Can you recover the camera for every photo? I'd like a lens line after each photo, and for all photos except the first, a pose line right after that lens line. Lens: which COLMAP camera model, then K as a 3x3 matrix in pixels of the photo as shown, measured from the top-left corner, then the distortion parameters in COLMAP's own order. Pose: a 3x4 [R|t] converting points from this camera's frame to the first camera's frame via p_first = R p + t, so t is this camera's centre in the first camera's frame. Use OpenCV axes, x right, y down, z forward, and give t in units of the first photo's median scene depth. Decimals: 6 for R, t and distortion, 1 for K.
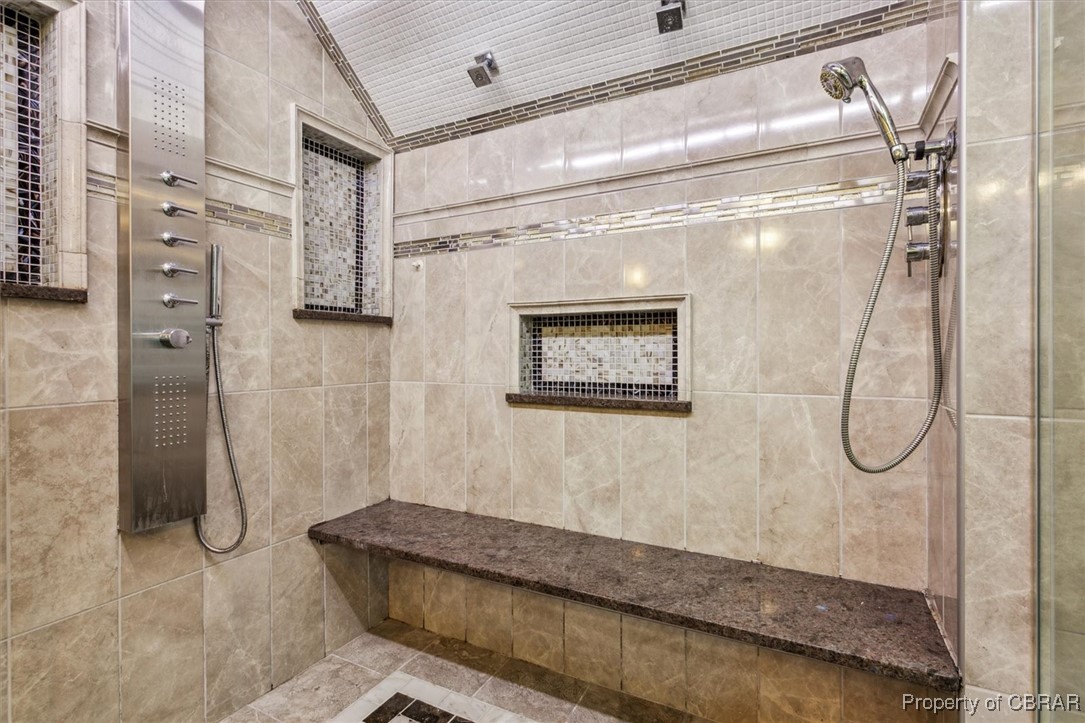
lens RADIAL K [[532.2, 0, 565.0], [0, 532.2, 350.4], [0, 0, 1]] dist [0.004263, -0.000339]
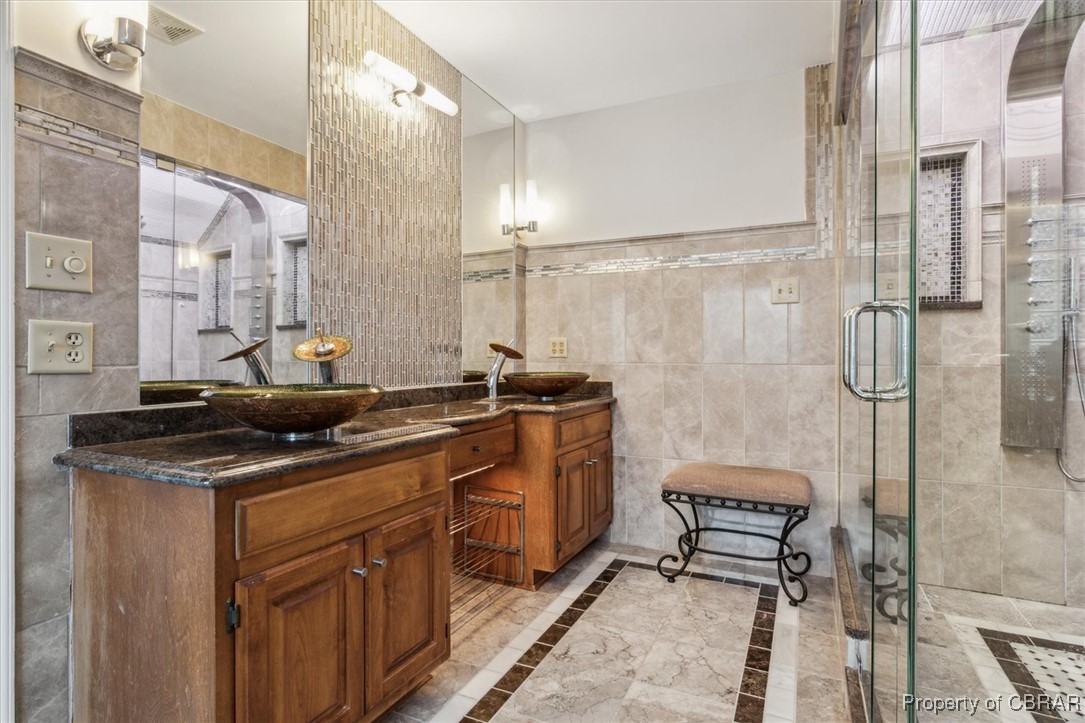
lens RADIAL K [[532.2, 0, 544.8], [0, 532.2, 360.8], [0, 0, 1]] dist [0.004263, -0.000339]
pose [[0.043114, 0.003544, -0.999064, 0.792629], [-0.003931, 0.999987, 0.003378, 0.083089], [0.999062, 0.003781, 0.043128, -0.509675]]
